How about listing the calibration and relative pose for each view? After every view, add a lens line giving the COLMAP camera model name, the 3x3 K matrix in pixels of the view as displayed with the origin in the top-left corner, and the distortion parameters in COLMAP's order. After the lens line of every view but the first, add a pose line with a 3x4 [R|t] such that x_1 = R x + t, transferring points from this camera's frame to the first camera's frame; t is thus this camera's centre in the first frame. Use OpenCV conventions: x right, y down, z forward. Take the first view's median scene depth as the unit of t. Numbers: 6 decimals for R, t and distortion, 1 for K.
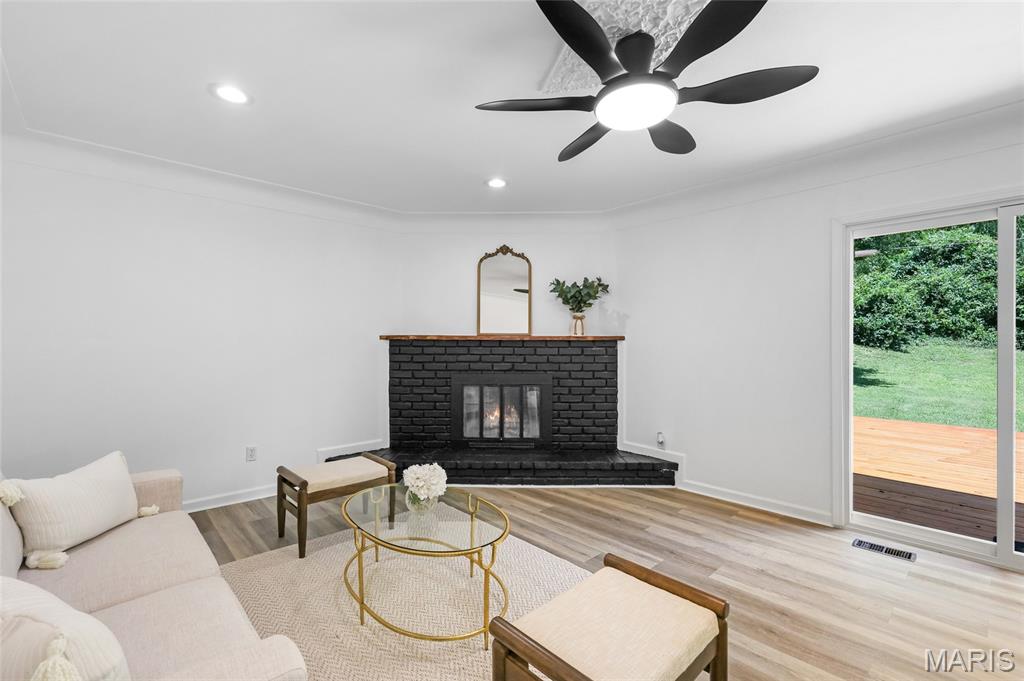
lens RADIAL K [[451.1, 0, 495.4], [0, 451.1, 343.4], [0, 0, 1]] dist [0.000129, 0.000064]
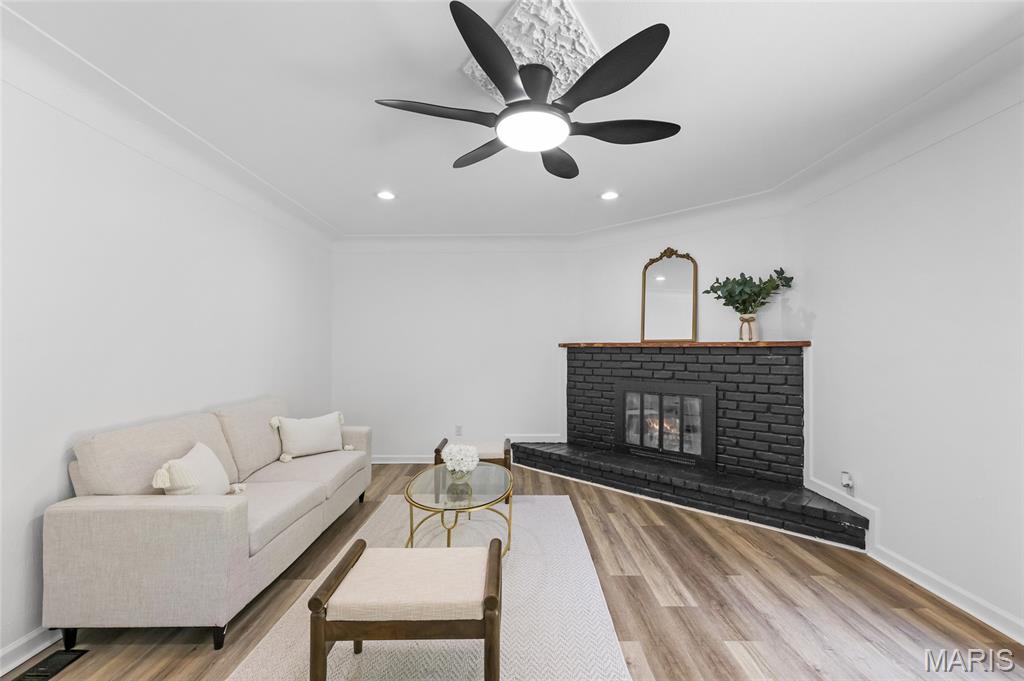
lens RADIAL K [[443.0, 0, 512.0], [0, 443.0, 340.5], [0, 0, 1]] dist [0.012276, 0.000080]
pose [[0.739211, -0.014777, -0.673312, 0.417736], [-0.001808, 0.999712, -0.023926, 0.002222], [0.673472, 0.018904, 0.738971, 0.085893]]
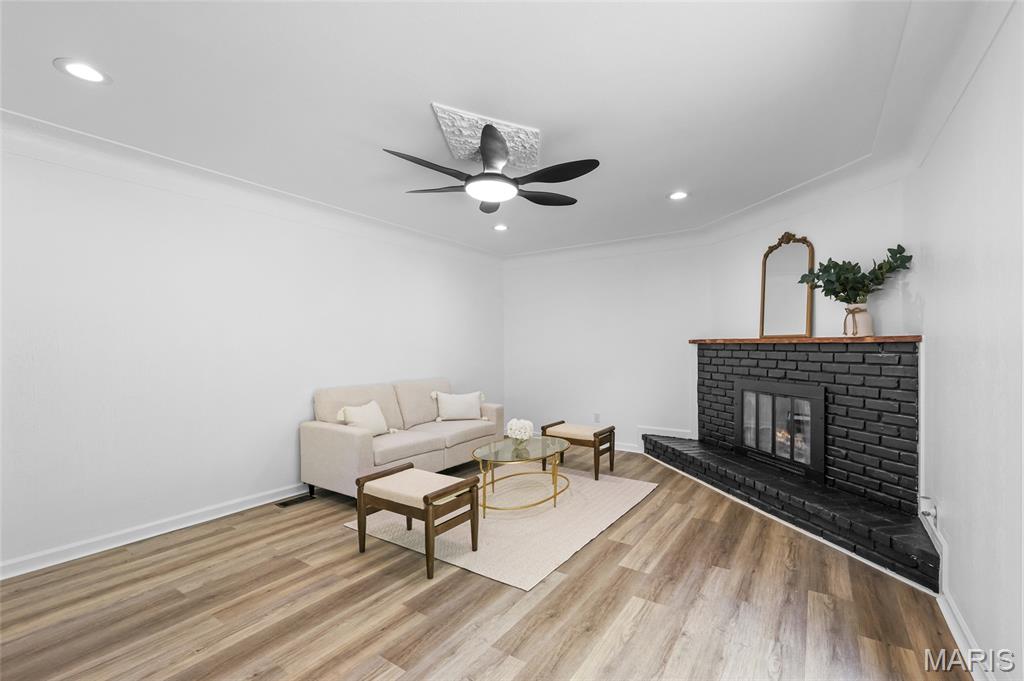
lens RADIAL K [[444.3, 0, 512.2], [0, 444.3, 342.9], [0, 0, 1]] dist [-0.000361, 0.000449]
pose [[0.228337, -0.008594, -0.973544, 0.744310], [-0.001134, 0.999958, -0.009093, 0.000690], [0.973582, 0.003180, 0.228318, 0.305806]]
